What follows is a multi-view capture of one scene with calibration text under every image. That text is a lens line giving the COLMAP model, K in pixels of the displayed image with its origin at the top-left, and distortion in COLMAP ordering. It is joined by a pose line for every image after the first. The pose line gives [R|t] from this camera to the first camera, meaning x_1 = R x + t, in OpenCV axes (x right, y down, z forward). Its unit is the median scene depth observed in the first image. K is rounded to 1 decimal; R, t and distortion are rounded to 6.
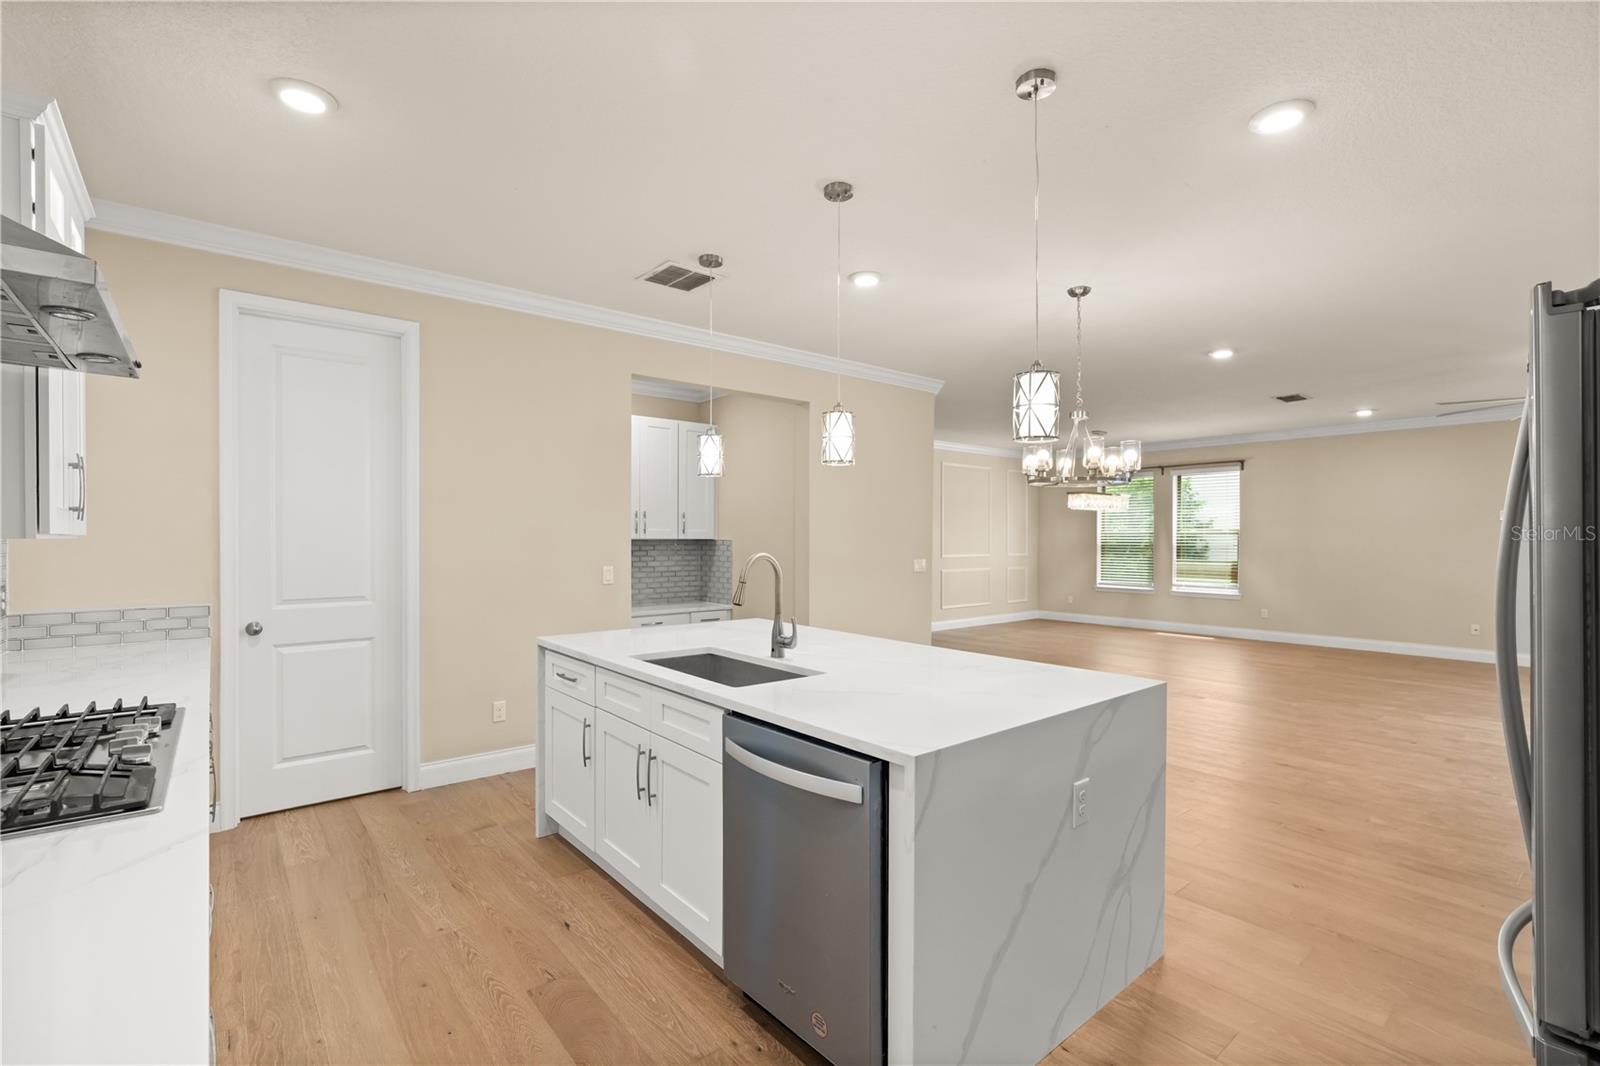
lens RADIAL K [[722.2, 0, 751.9], [0, 722.2, 532.9], [0, 0, 1]] dist [-0.010224, 0.004402]
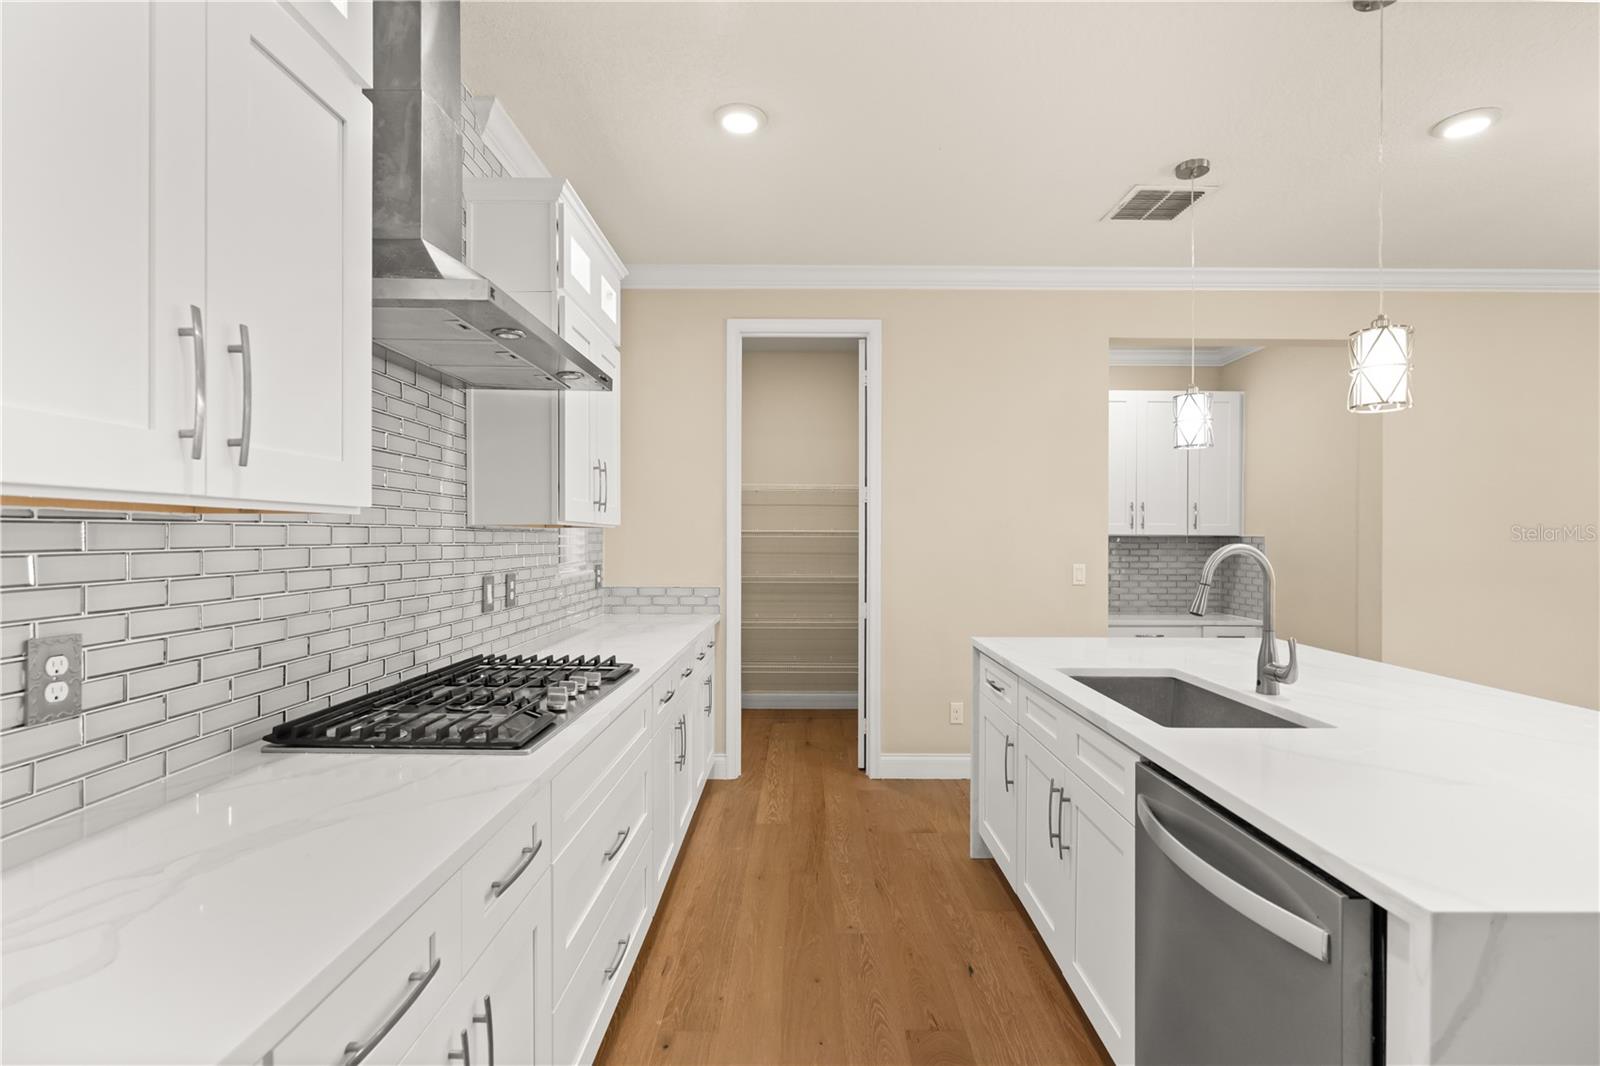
lens RADIAL K [[722.2, 0, 807.4], [0, 722.2, 536.1], [0, 0, 1]] dist [-0.010224, 0.004402]
pose [[0.794120, 0.001613, -0.607759, 0.090023], [-0.002200, 0.999998, -0.000220, 0.017586], [0.607757, 0.001512, 0.794122, 0.150867]]
